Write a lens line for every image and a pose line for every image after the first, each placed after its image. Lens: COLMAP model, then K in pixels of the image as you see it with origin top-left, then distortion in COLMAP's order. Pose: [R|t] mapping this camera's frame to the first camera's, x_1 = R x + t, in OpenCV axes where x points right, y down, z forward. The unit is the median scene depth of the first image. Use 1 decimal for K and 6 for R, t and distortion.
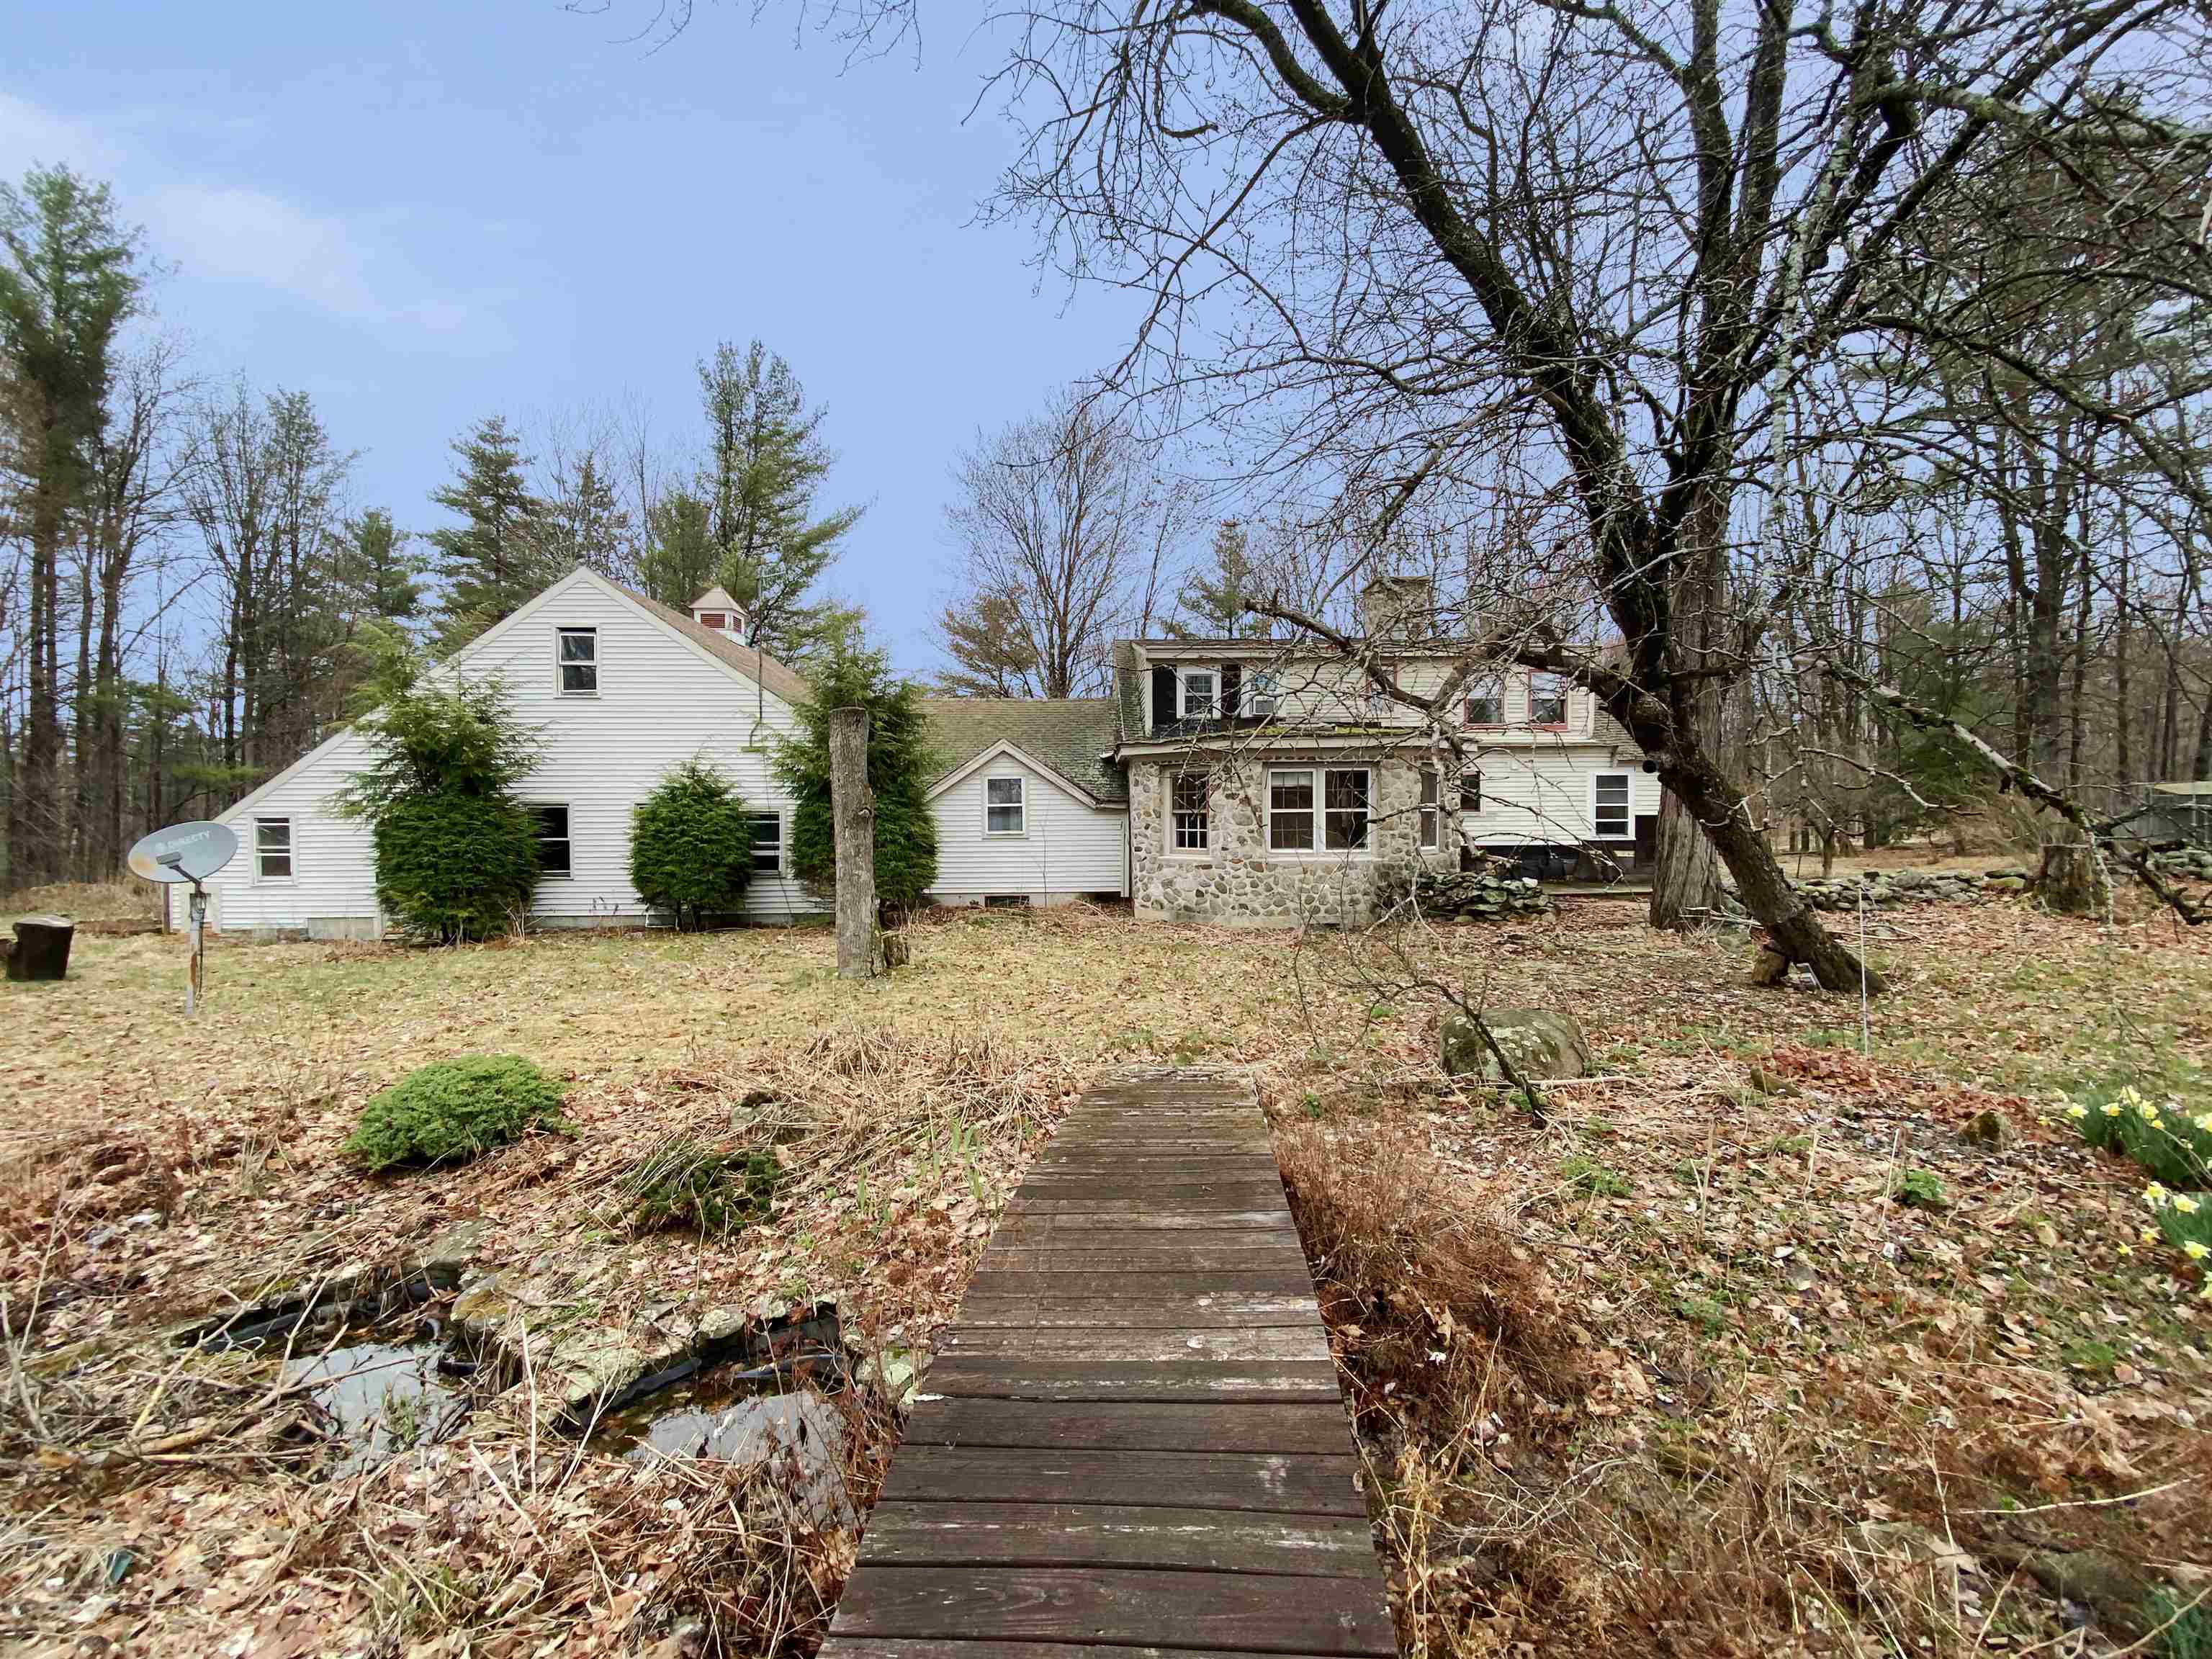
lens RADIAL K [[905.2, 0, 1094.5], [0, 905.2, 829.9], [0, 0, 1]] dist [0.023385, -0.004017]
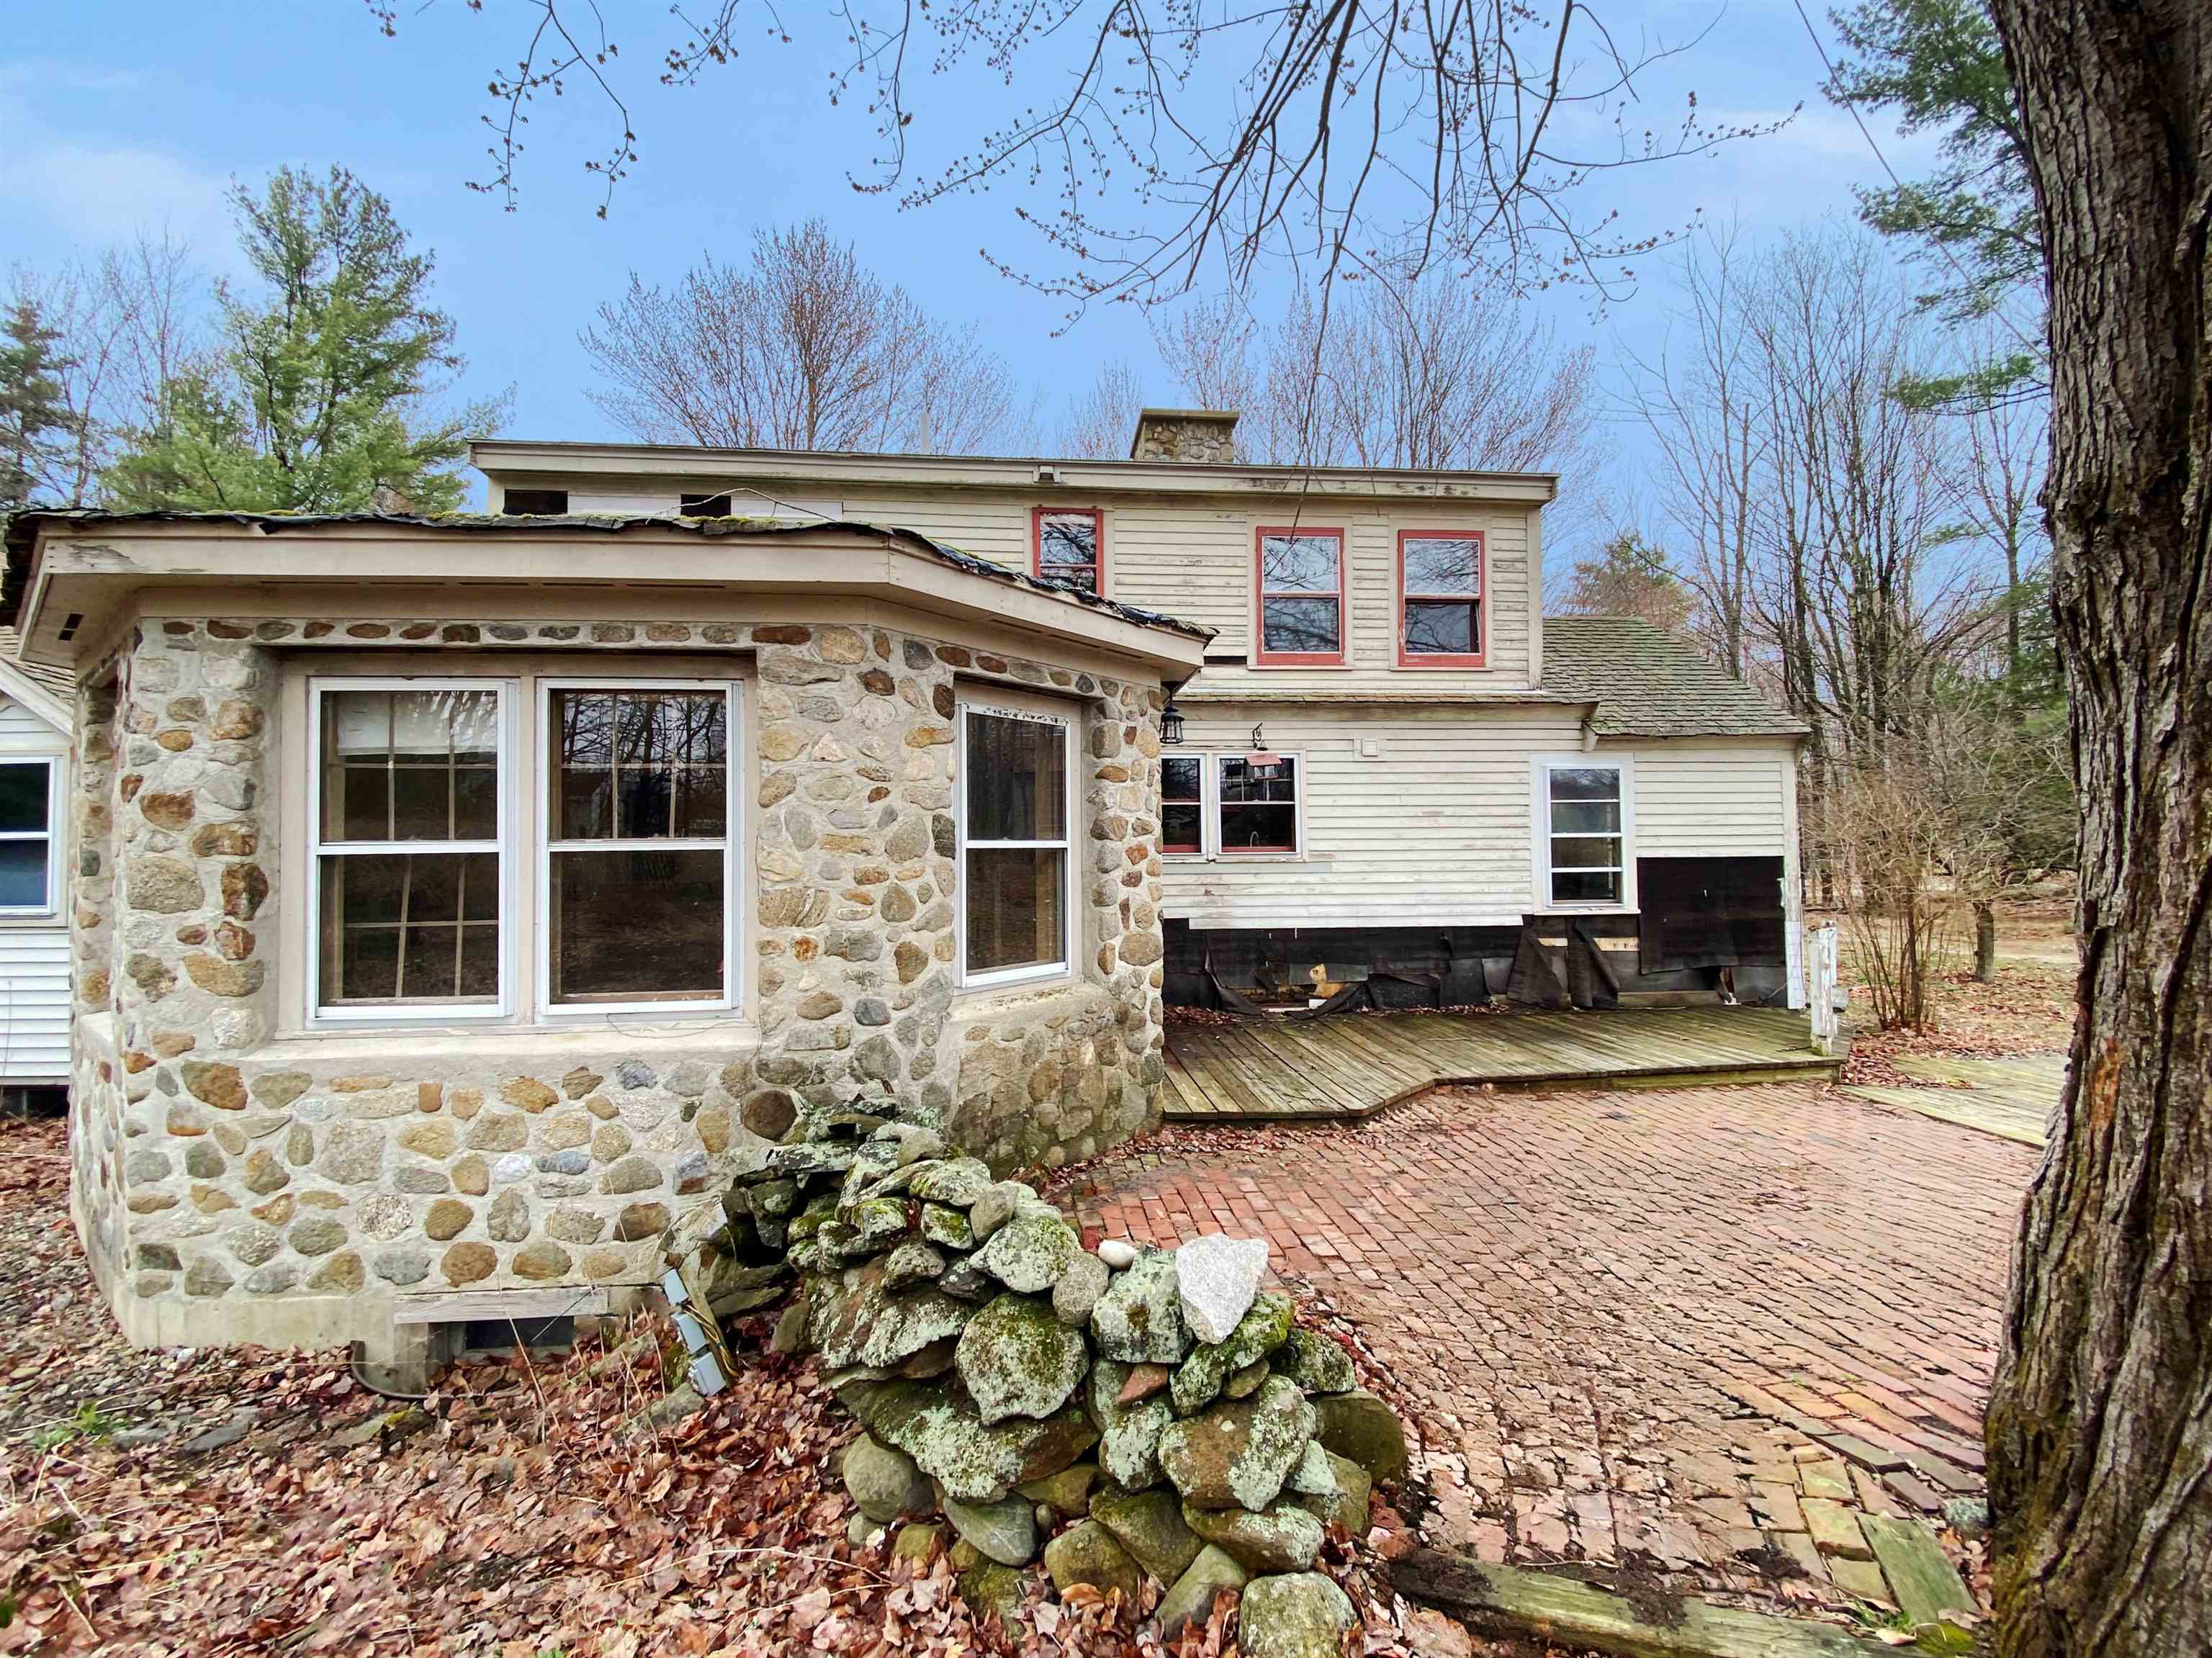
lens RADIAL K [[905.1, 0, 1114.0], [0, 905.1, 829.1], [0, 0, 1]] dist [0.023385, -0.004017]
pose [[0.997528, -0.001698, 0.070251, 0.308515], [0.005074, 0.998839, -0.047904, -0.010543], [-0.070088, 0.048143, 0.996378, 0.577441]]
